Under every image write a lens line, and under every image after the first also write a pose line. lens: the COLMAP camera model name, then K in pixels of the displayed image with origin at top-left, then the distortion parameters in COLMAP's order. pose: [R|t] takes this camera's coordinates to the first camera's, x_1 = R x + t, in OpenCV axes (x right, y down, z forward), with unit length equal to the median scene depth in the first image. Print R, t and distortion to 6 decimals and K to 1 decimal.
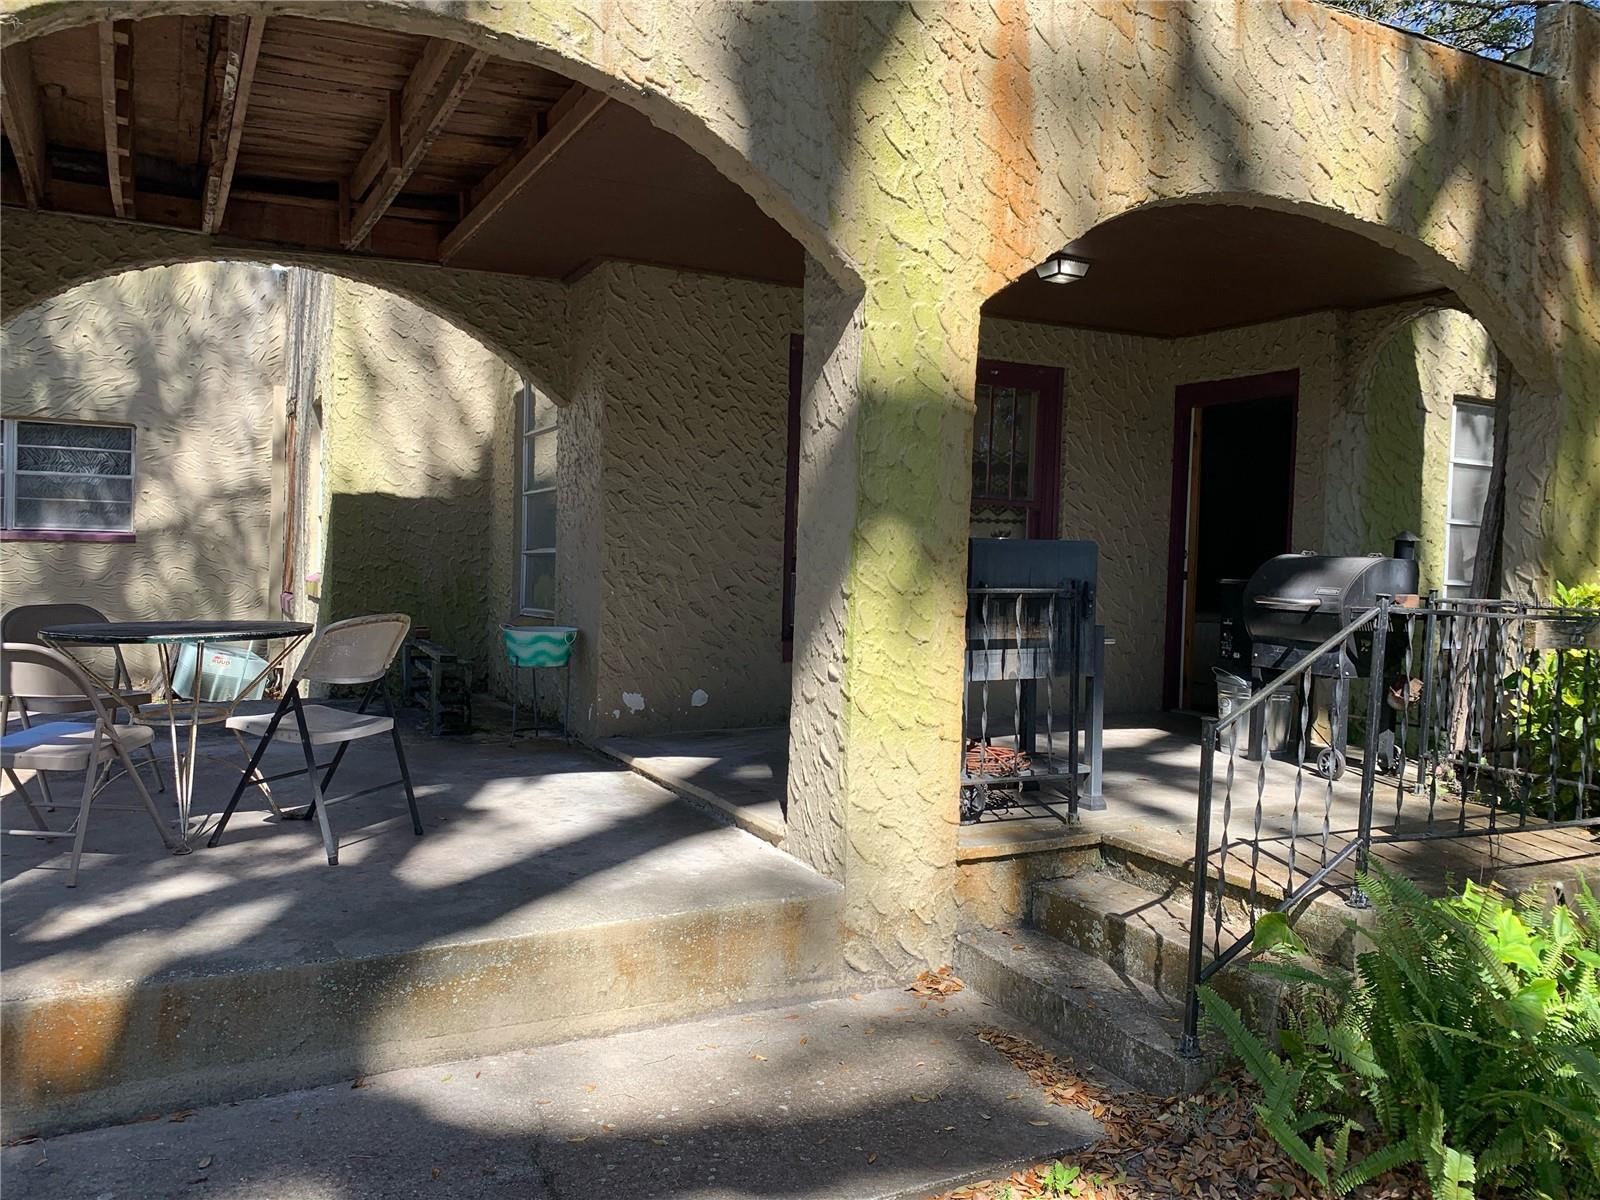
lens RADIAL K [[1199.5, 0, 799.5], [0, 1199.5, 600.1], [0, 0, 1]] dist [0.020293, -0.043452]
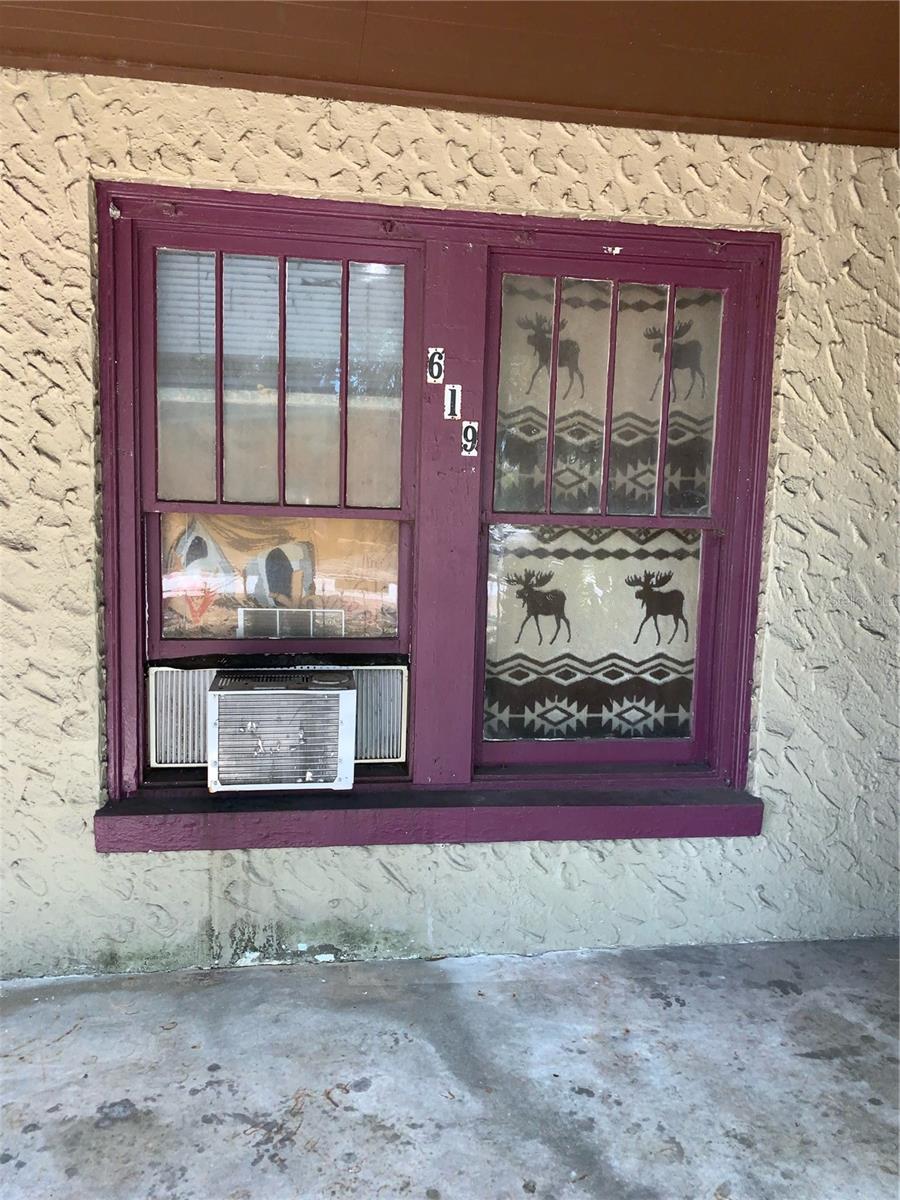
lens RADIAL K [[899.6, 0, 448.3], [0, 899.6, 602.3], [0, 0, 1]] dist [0.020293, -0.043452]
pose [[0.947375, 0.030521, -0.318668, 0.213990], [-0.010389, 0.997852, 0.064687, -0.070694], [0.319958, -0.057973, 0.945657, 0.616125]]
